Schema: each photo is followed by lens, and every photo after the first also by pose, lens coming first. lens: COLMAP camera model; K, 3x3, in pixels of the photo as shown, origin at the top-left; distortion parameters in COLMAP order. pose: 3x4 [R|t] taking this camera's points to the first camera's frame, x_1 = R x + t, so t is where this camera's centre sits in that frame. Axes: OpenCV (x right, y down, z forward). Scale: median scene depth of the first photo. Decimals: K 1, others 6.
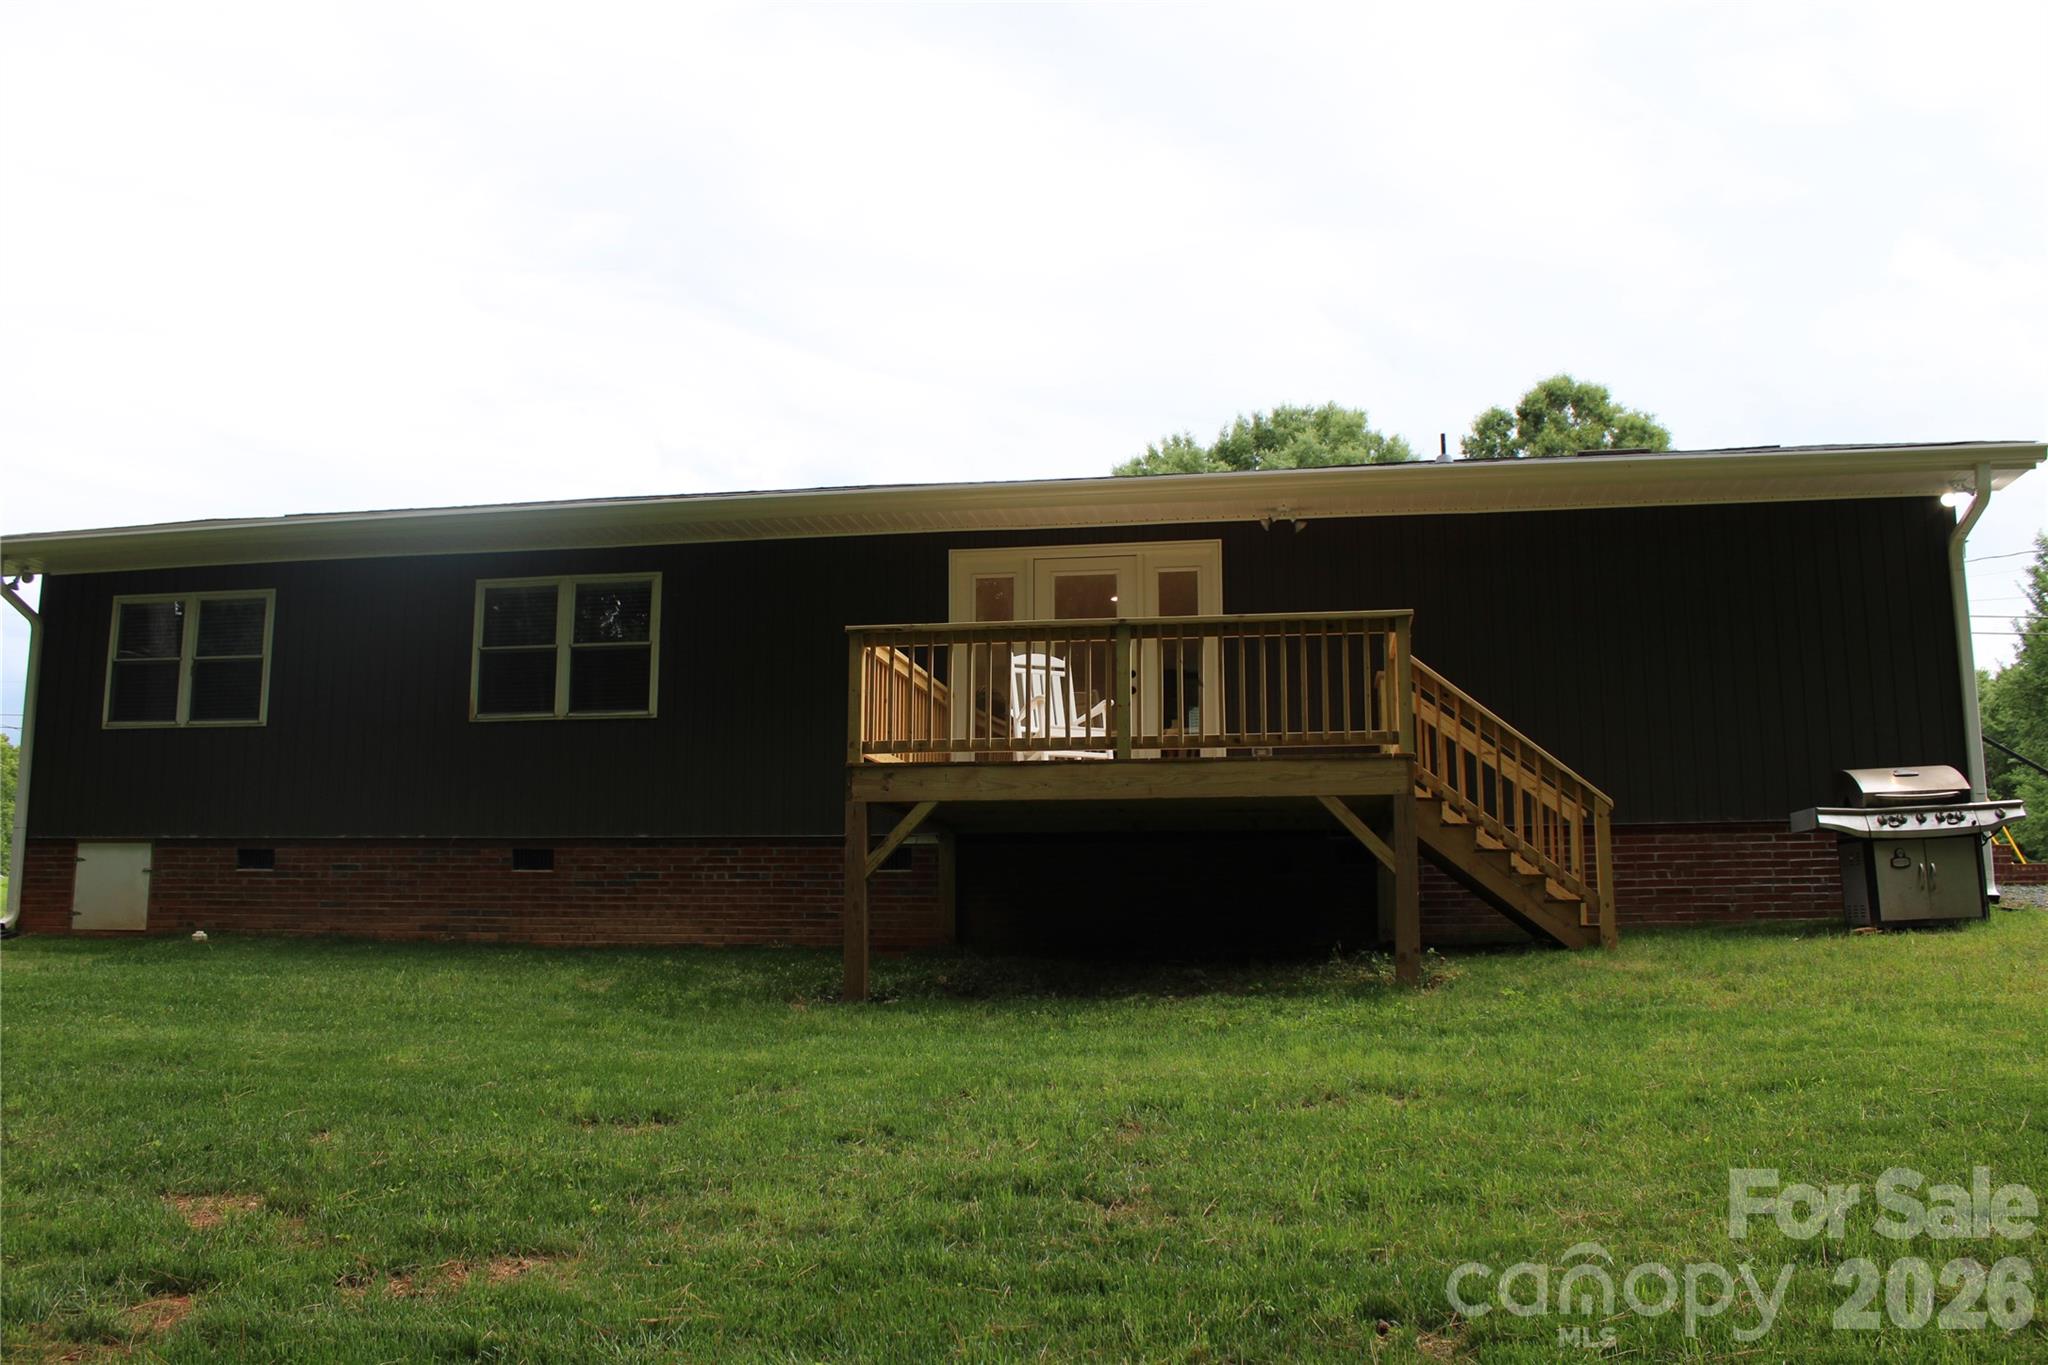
lens RADIAL K [[1673.3, 0, 1024.0], [0, 1673.3, 682.5], [0, 0, 1]] dist [-0.177708, 0.146409]
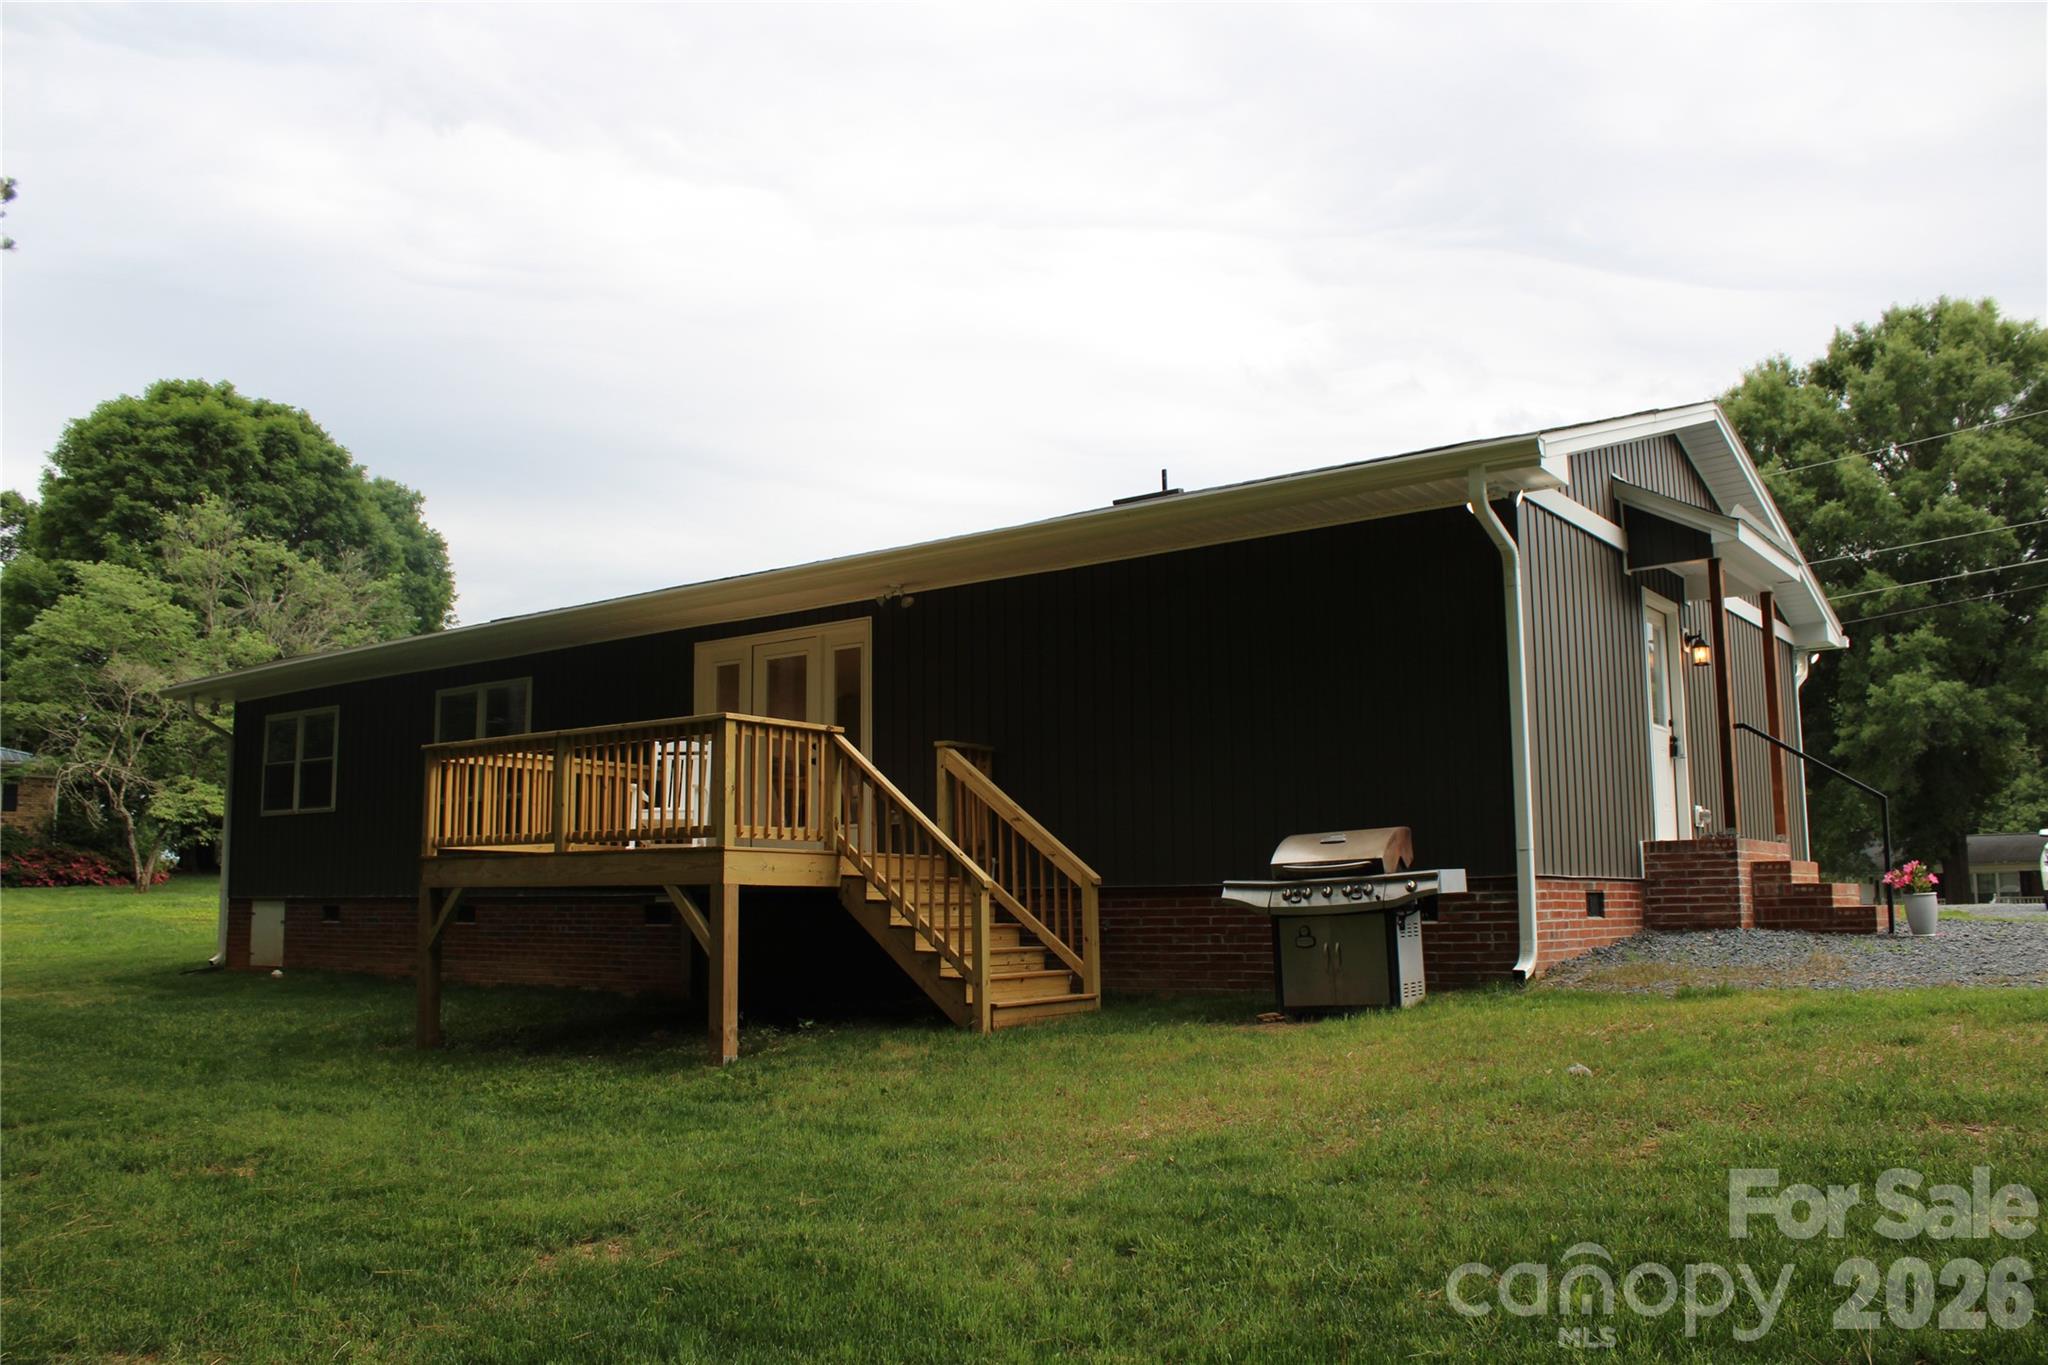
lens RADIAL K [[1673.3, 0, 1024.0], [0, 1673.3, 682.5], [0, 0, 1]] dist [-0.177708, 0.146409]
pose [[0.893187, -0.070313, -0.444154, 0.646408], [0.079668, 0.996819, 0.002408, -0.036730], [0.442572, -0.037536, 0.895947, 0.083834]]
